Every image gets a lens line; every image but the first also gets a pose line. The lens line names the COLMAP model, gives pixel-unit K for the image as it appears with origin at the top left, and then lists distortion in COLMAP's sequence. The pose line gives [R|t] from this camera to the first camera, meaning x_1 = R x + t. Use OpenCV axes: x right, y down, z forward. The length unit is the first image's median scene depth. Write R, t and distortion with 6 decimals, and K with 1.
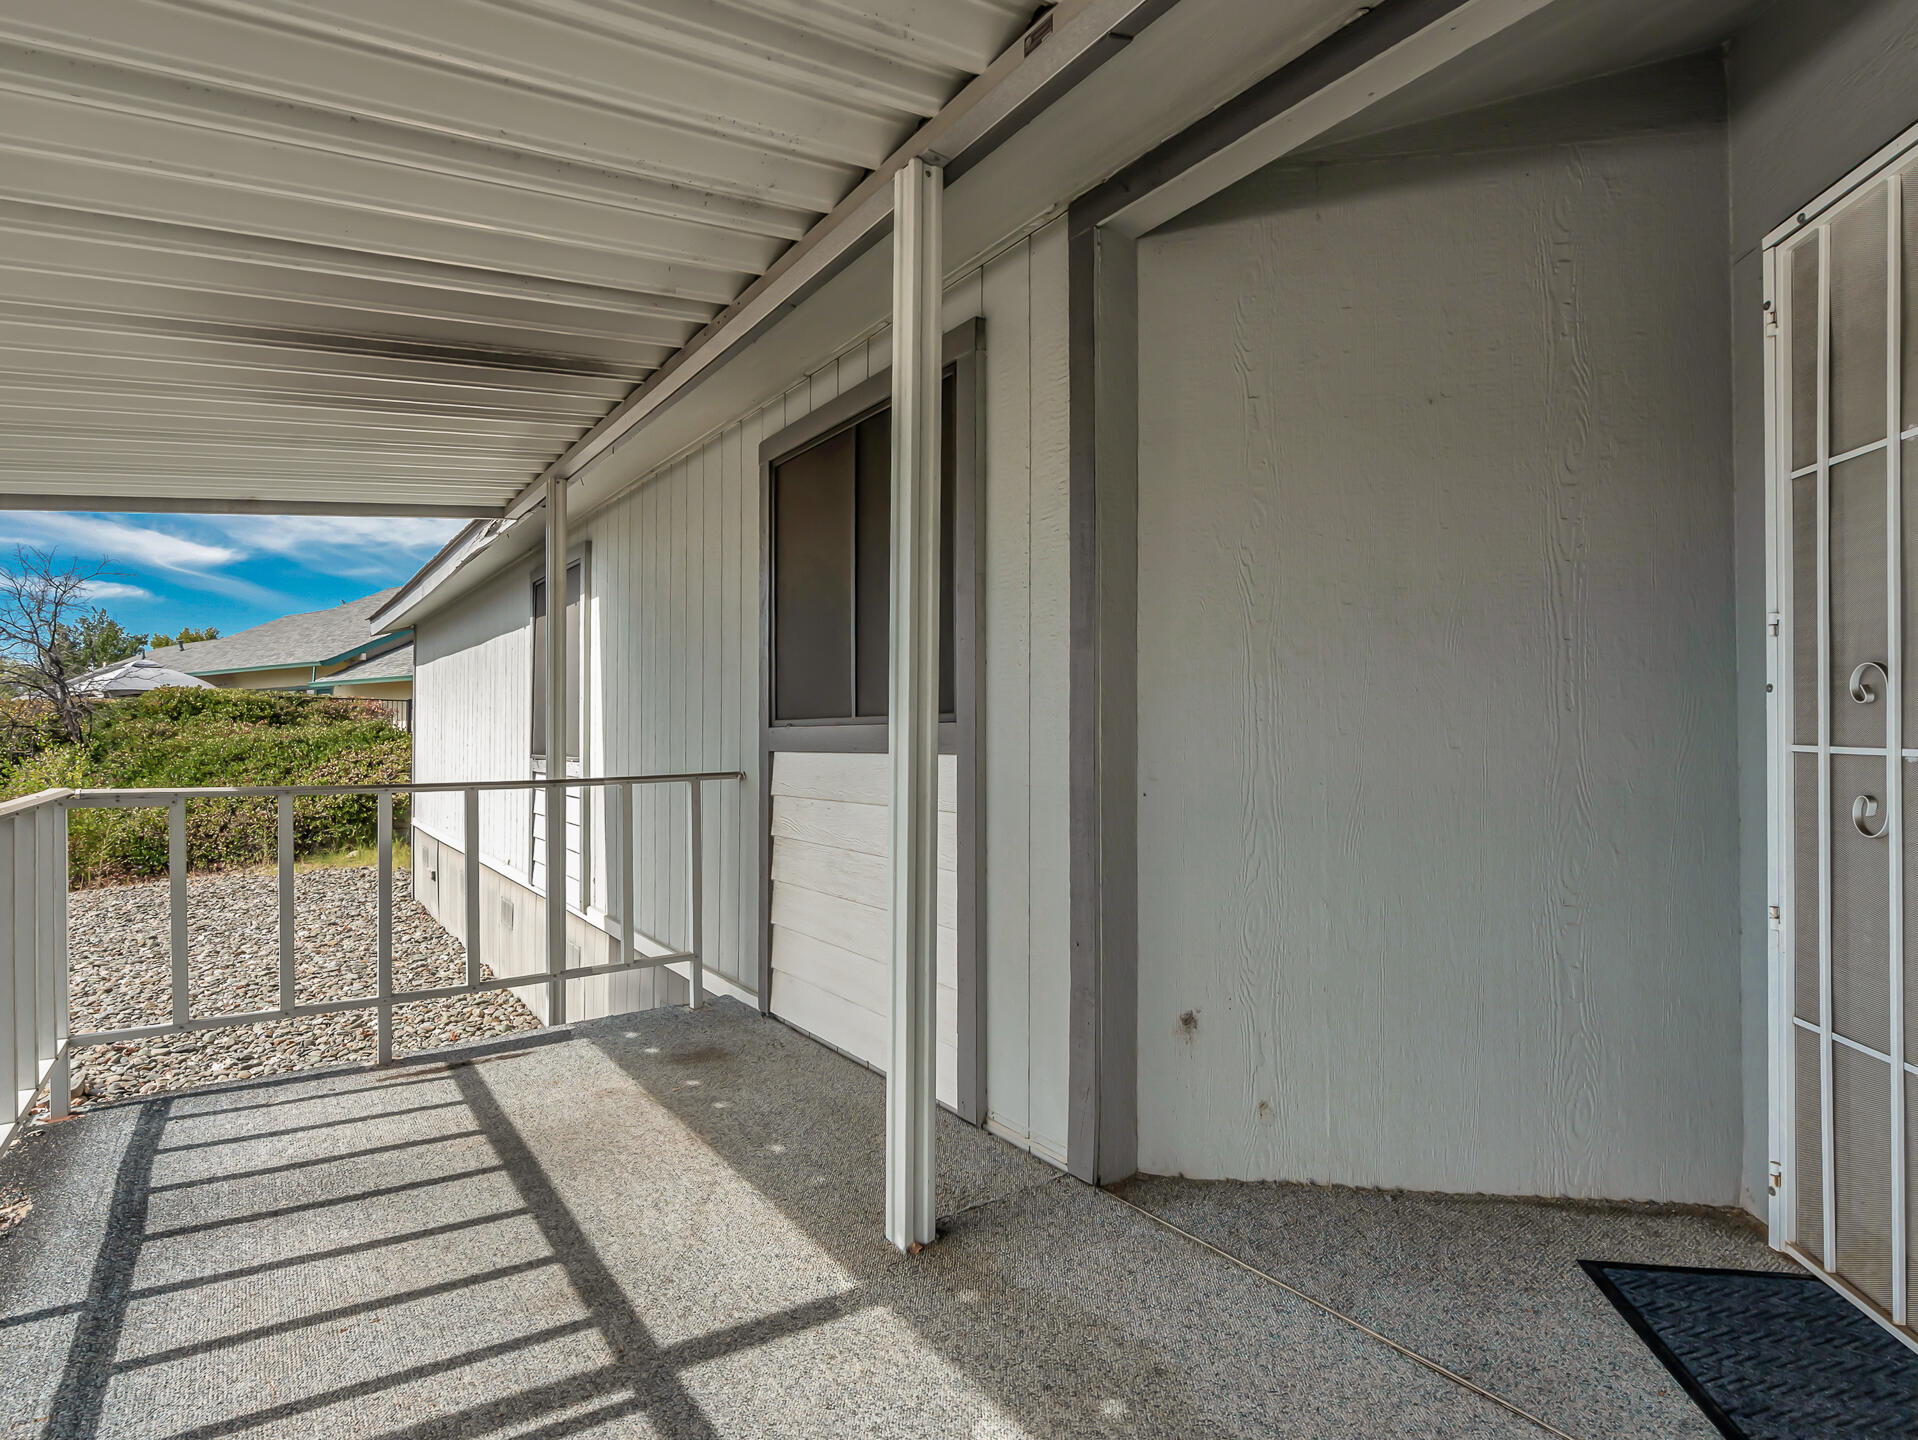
lens RADIAL K [[1053.3, 0, 946.1], [0, 1053.3, 727.3], [0, 0, 1]] dist [0.001649, 0.000688]
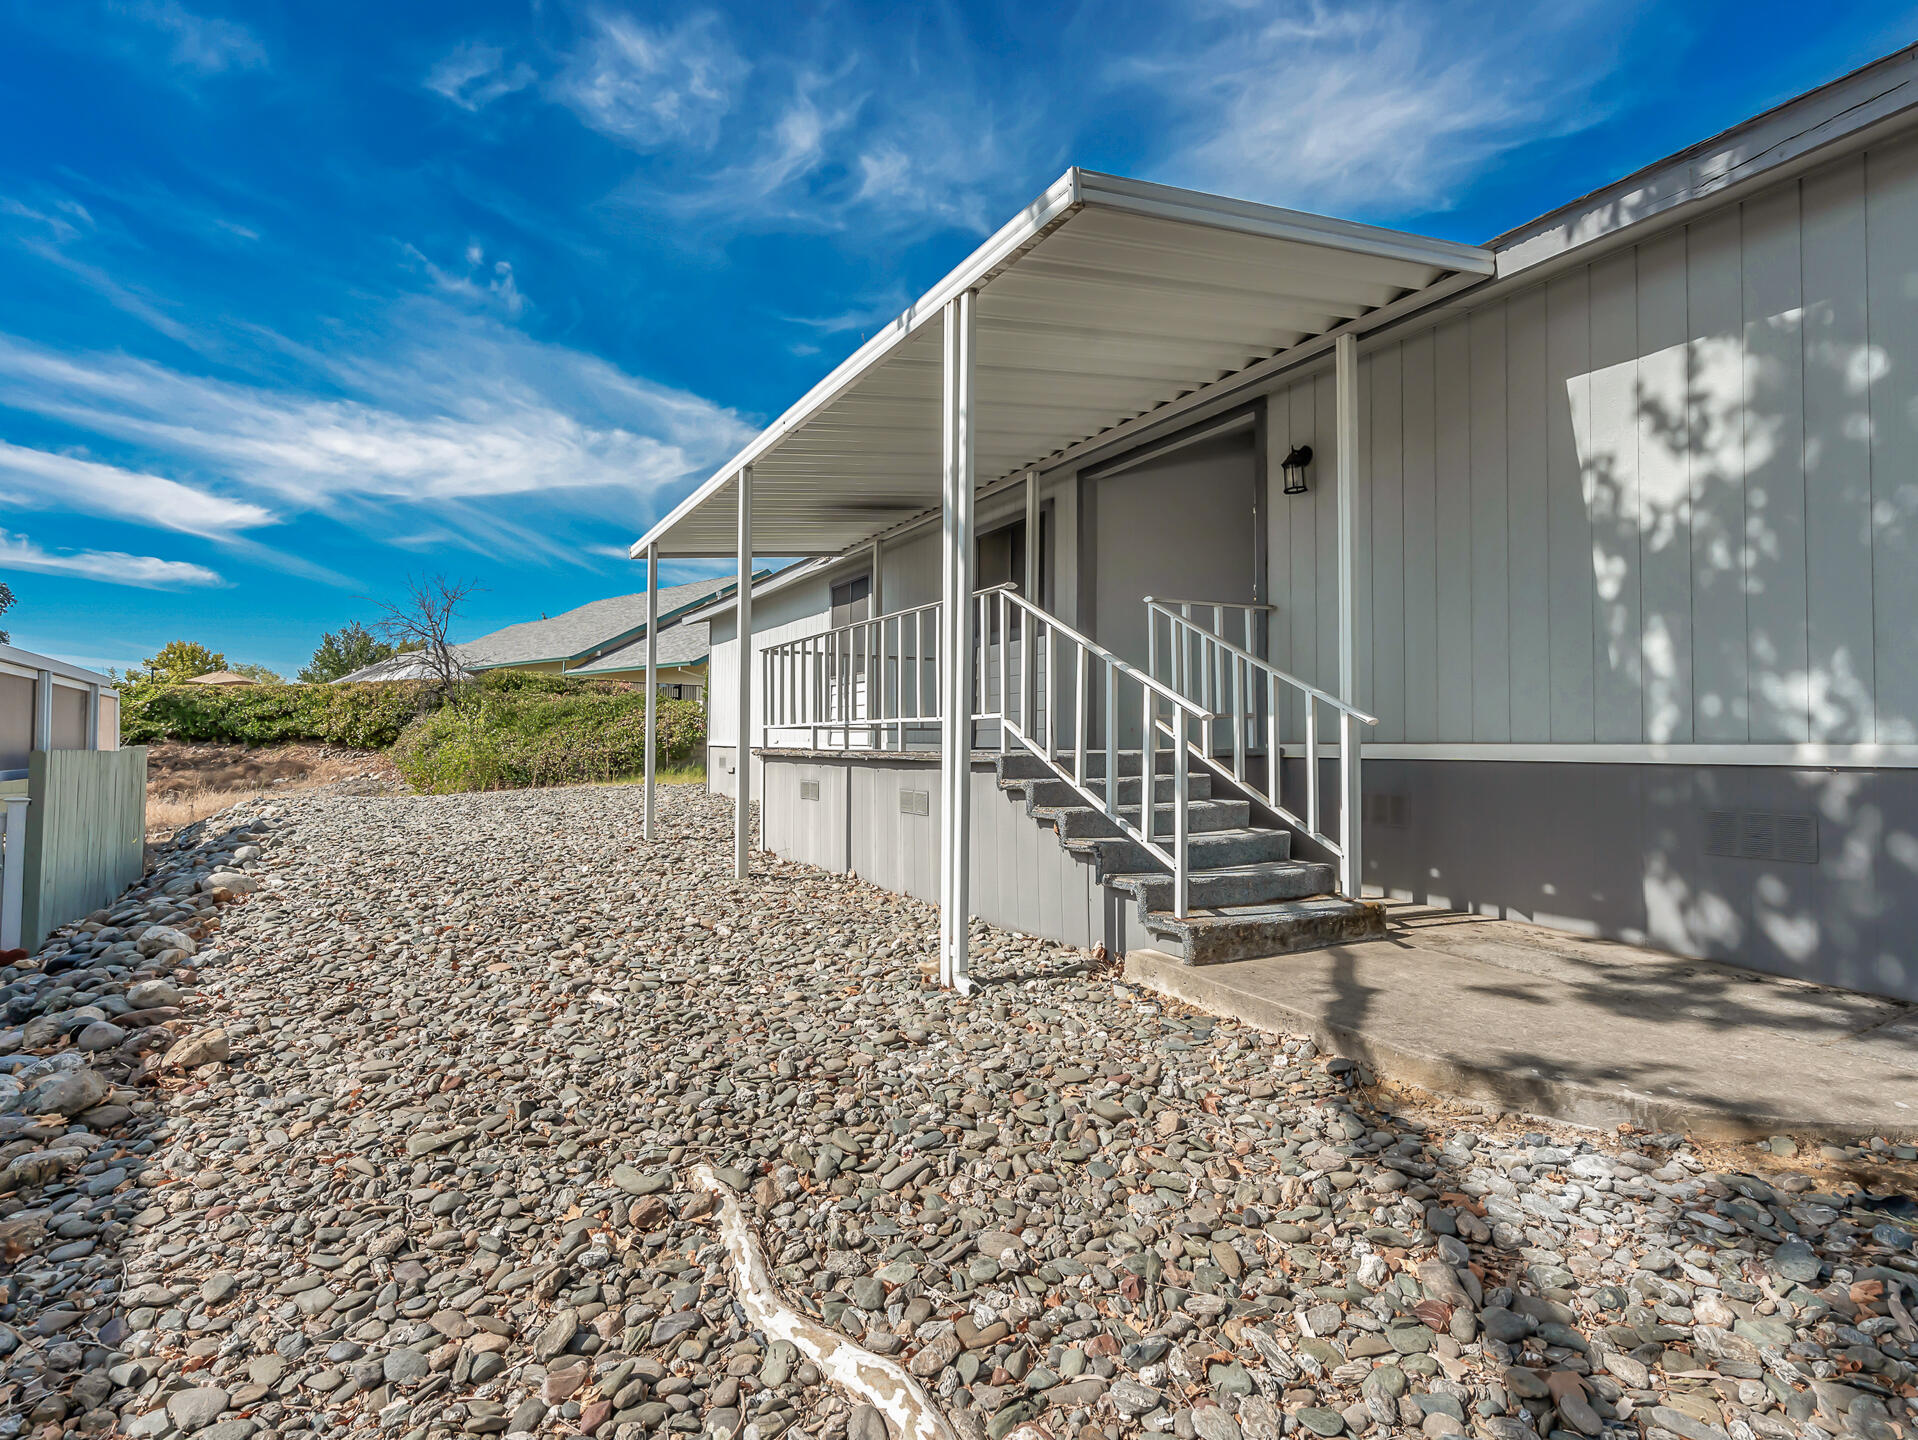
lens RADIAL K [[1053.3, 0, 946.1], [0, 1053.3, 727.3], [0, 0, 1]] dist [0.001649, 0.000688]
pose [[0.994612, 0.001206, -0.103663, 0.010339], [-0.002400, 0.999932, -0.011386, 0.080036], [0.103642, 0.011573, 0.994547, -0.515667]]
